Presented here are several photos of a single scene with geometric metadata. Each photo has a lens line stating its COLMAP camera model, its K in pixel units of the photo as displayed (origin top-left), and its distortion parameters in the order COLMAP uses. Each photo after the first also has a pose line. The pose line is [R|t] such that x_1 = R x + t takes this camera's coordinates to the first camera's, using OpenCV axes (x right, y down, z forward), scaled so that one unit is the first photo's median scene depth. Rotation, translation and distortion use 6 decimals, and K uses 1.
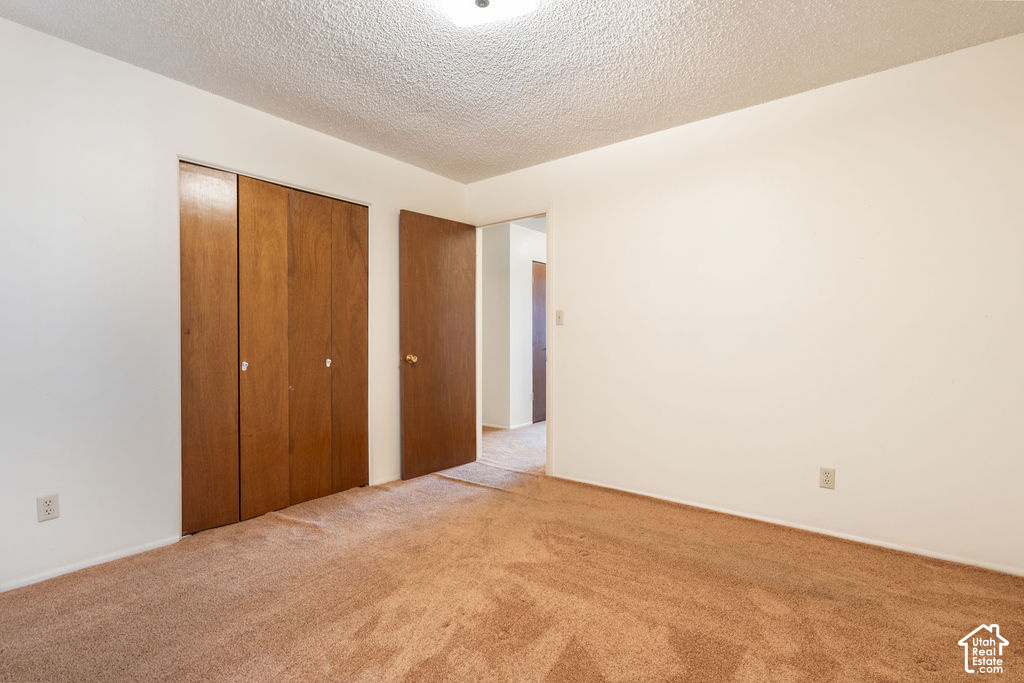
lens RADIAL K [[479.8, 0, 510.5], [0, 479.8, 337.6], [0, 0, 1]] dist [0.001439, -0.000765]
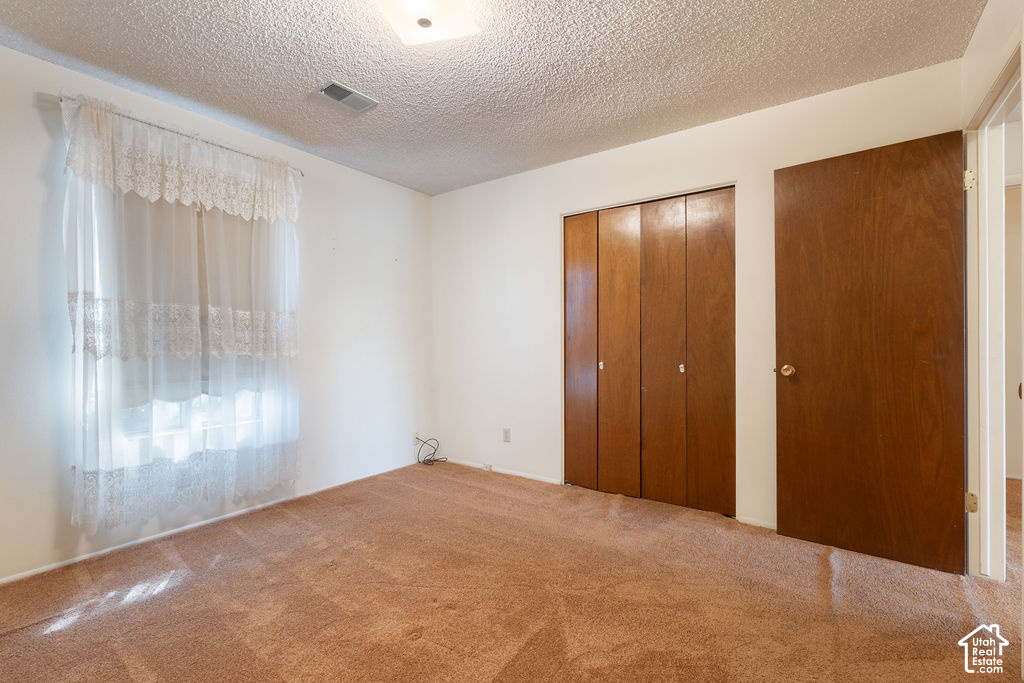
lens RADIAL K [[447.1, 0, 512.1], [0, 447.1, 345.8], [0, 0, 1]] dist [-0.008519, 0.000346]
pose [[0.054297, 0.005250, -0.998511, 0.513301], [0.000773, 0.999986, 0.005299, 0.002683], [0.998525, -0.001059, 0.054292, 0.639767]]
